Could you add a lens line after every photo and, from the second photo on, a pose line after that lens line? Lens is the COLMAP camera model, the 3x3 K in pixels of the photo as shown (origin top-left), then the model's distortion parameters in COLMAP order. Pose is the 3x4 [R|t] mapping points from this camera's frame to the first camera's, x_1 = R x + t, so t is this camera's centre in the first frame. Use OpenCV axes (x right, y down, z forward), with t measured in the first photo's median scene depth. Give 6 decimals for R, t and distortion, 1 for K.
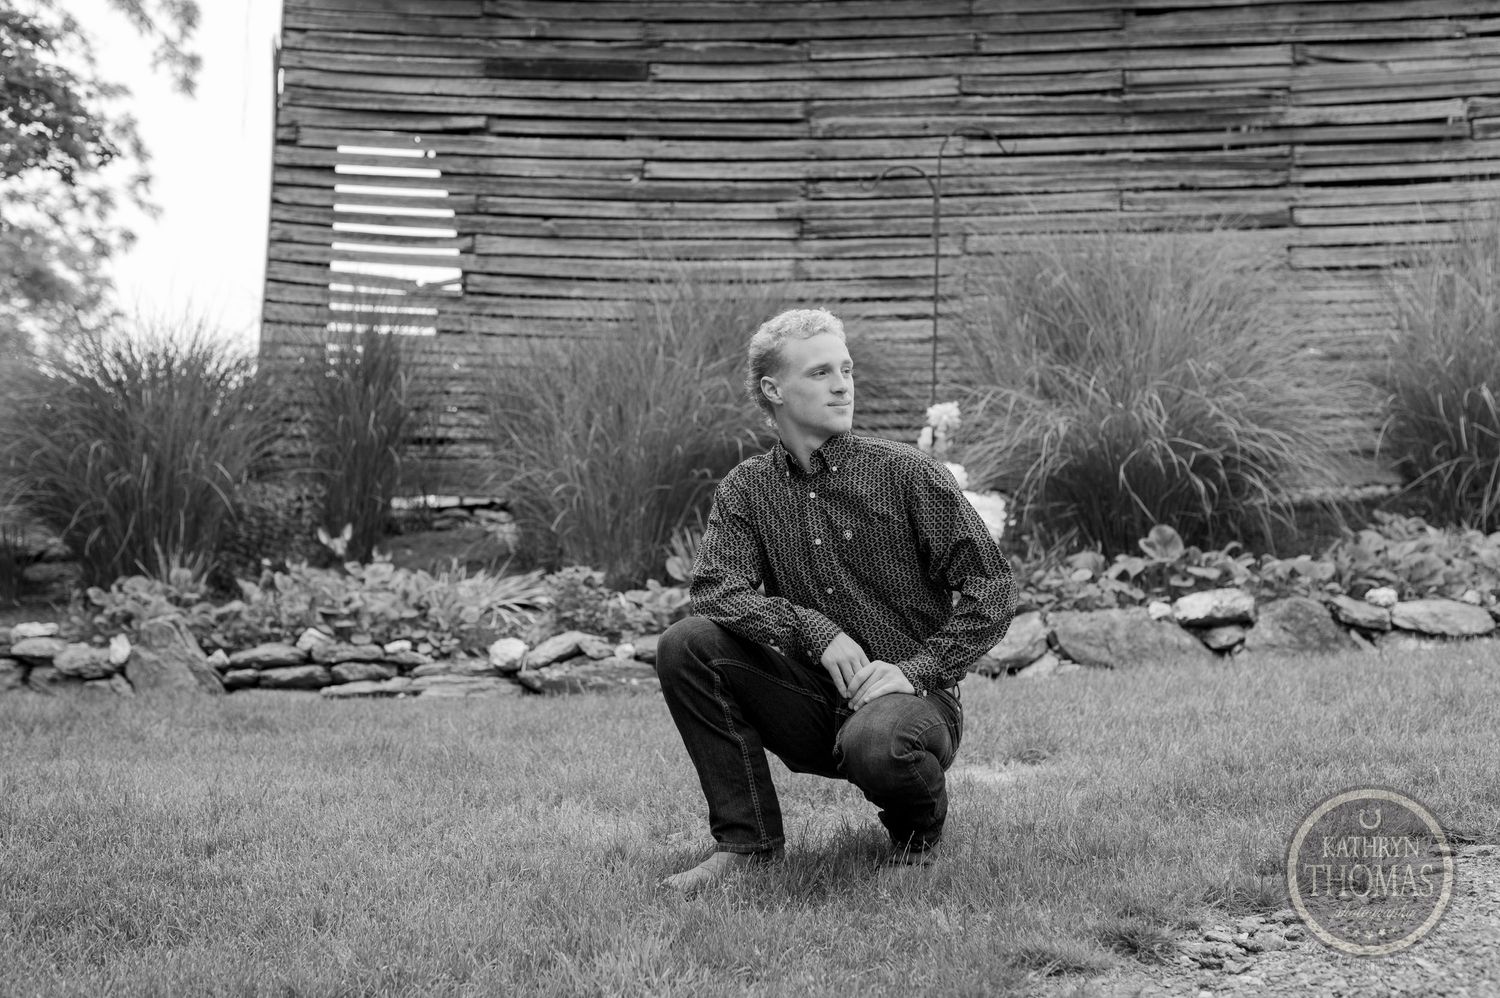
lens RADIAL K [[2153.3, 0, 750.0], [0, 2153.3, 499.0], [0, 0, 1]] dist [0.020954, 0.043639]
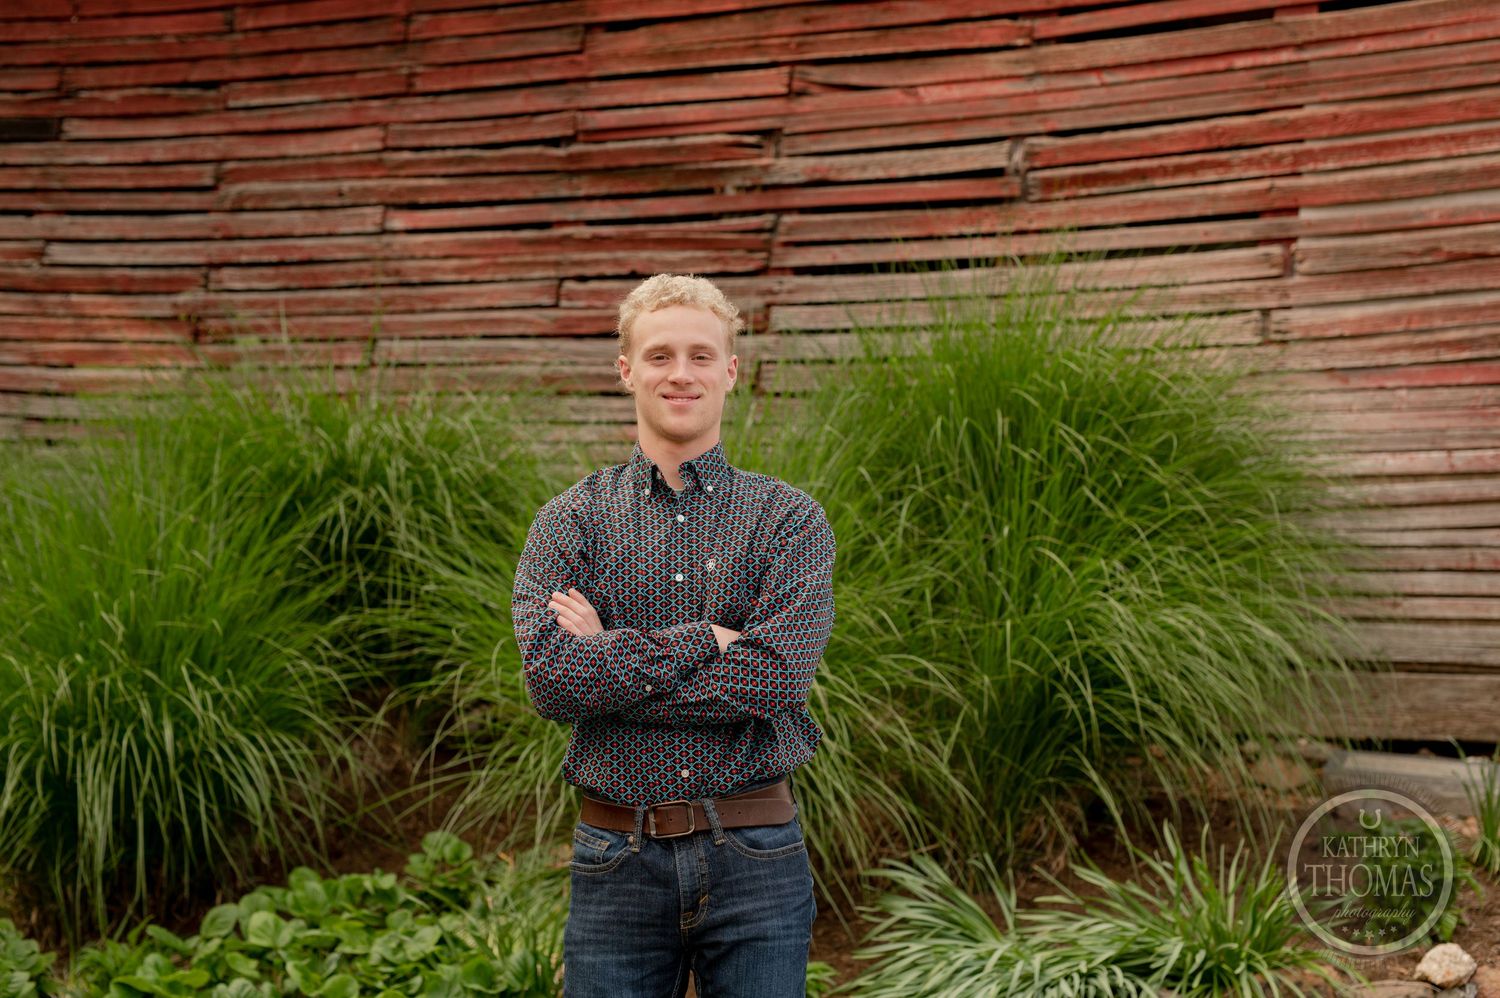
lens RADIAL K [[2153.3, 0, 750.0], [0, 2153.3, 499.0], [0, 0, 1]] dist [0.020954, 0.043639]
pose [[0.926827, 0.034064, -0.373941, 0.499608], [-0.026772, 0.999337, 0.024680, -0.089246], [0.374534, -0.012863, 0.927124, 0.357247]]
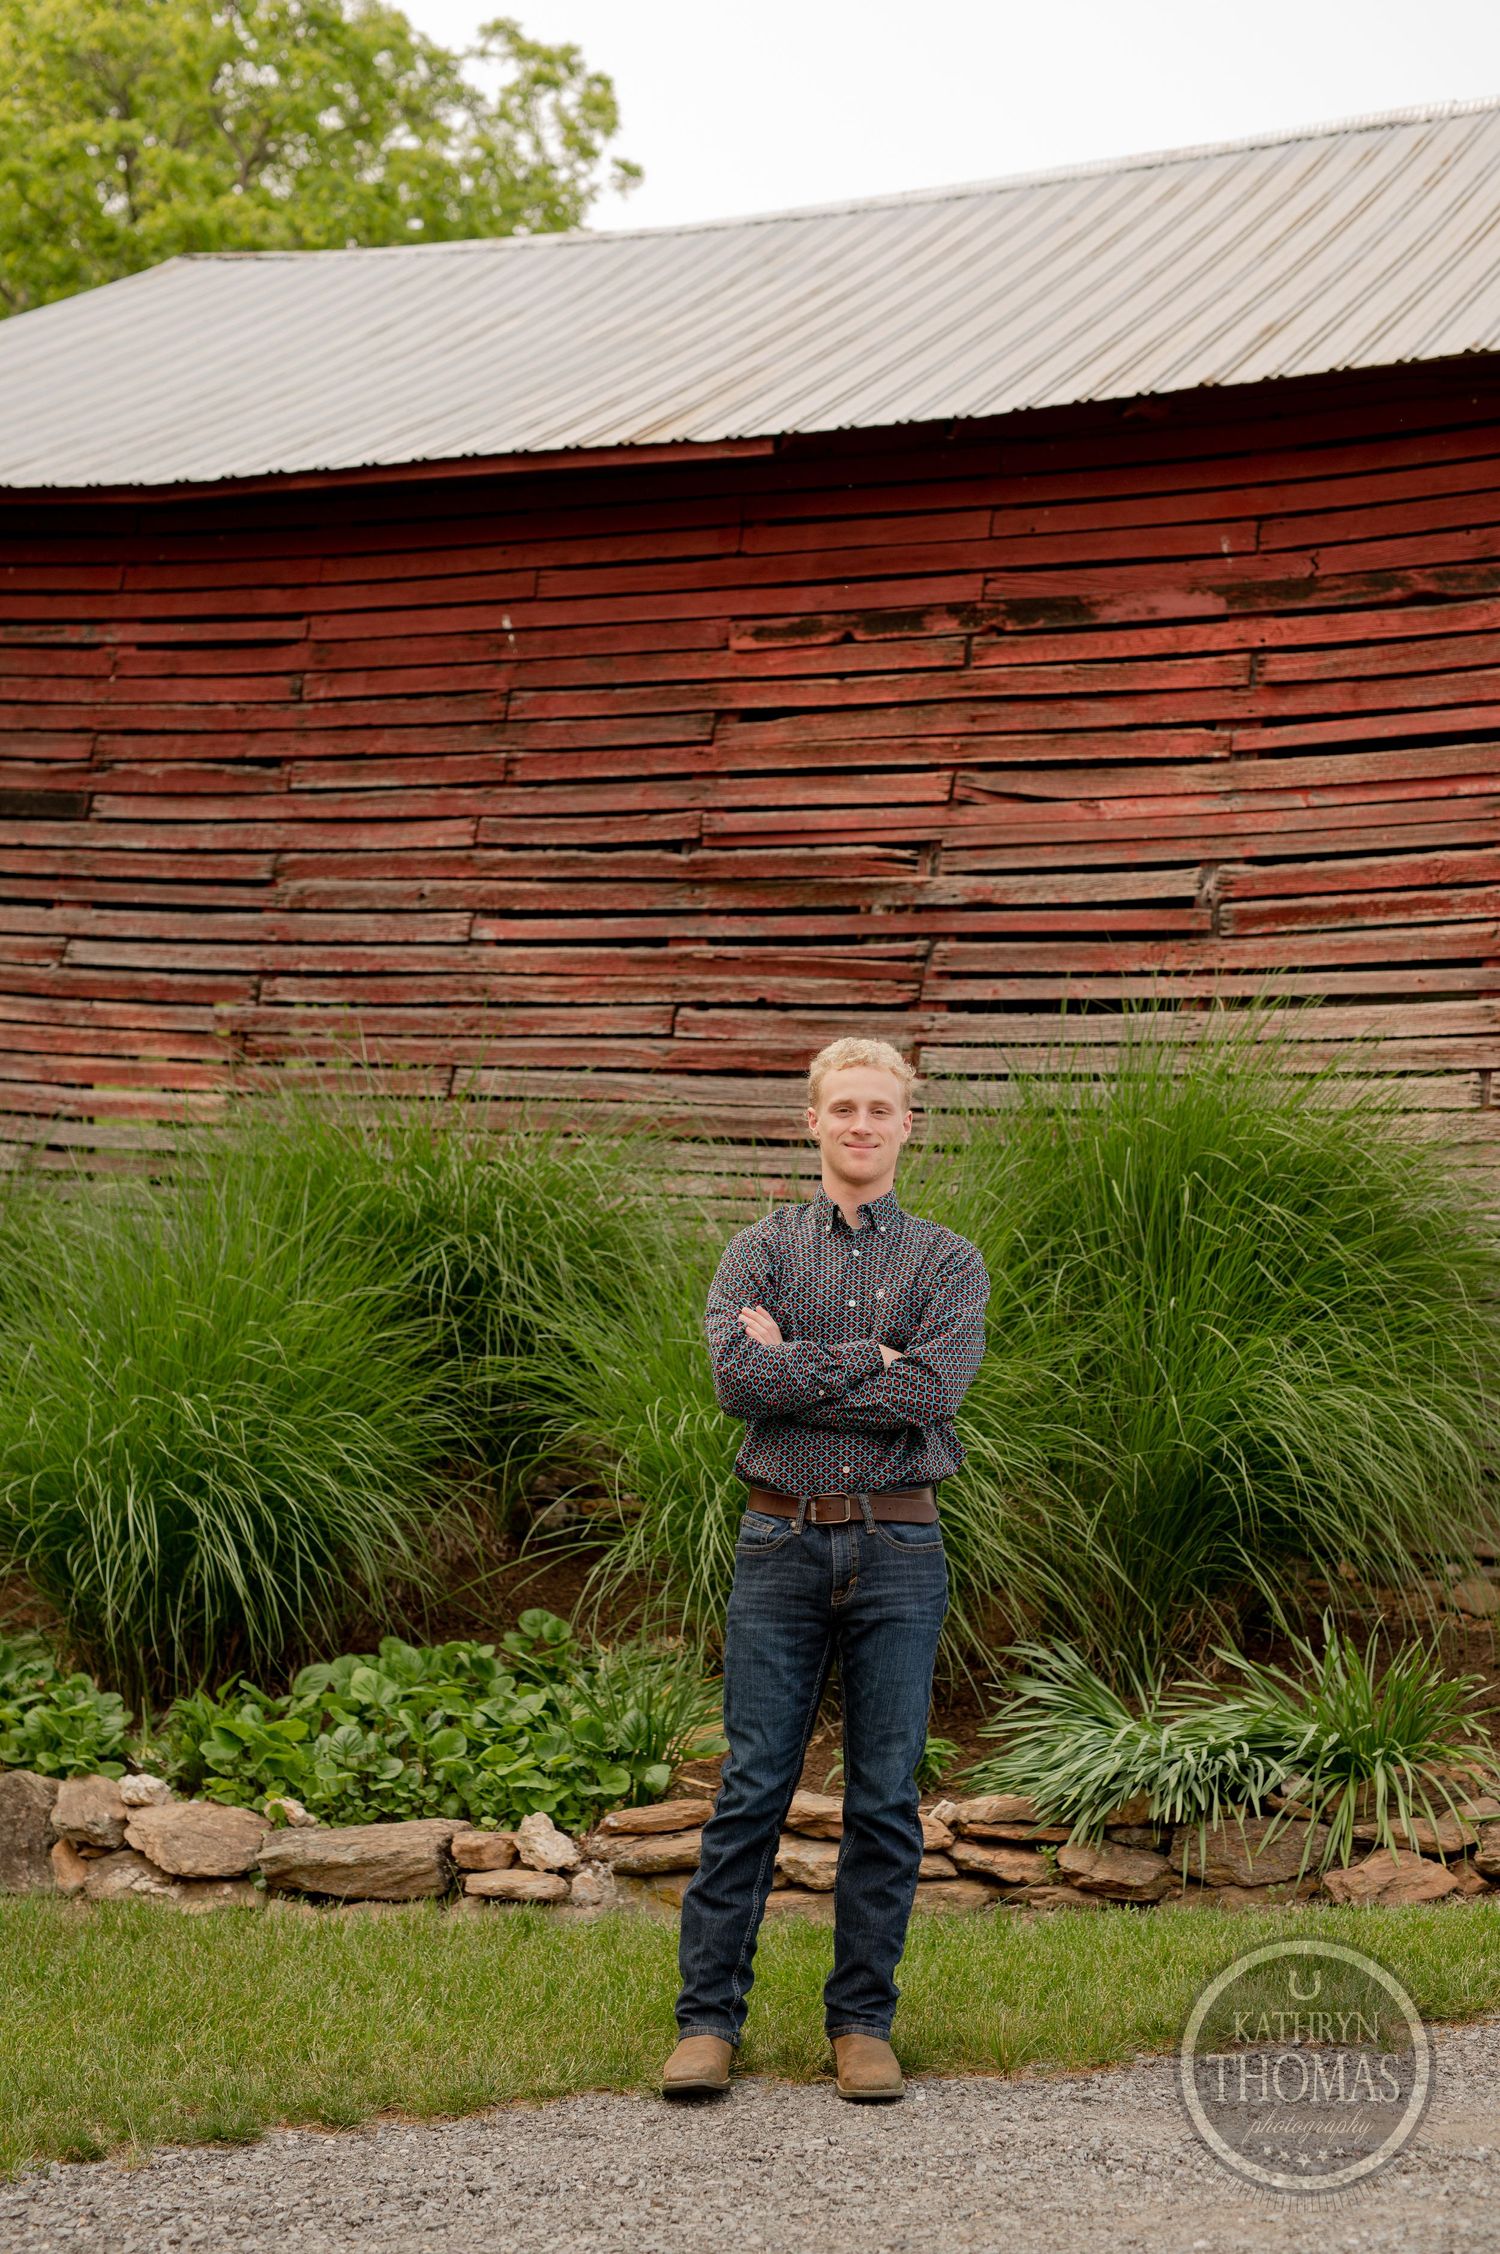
lens RADIAL K [[3235.6, 0, 734.1], [0, 3235.6, 1124.5], [0, 0, 1]] dist [0.020954, 0.043639]
pose [[0.905607, 0.045264, -0.421695, 0.576284], [-0.063141, 0.997597, -0.028519, -0.083668], [0.419390, 0.052453, 0.906289, 0.171448]]
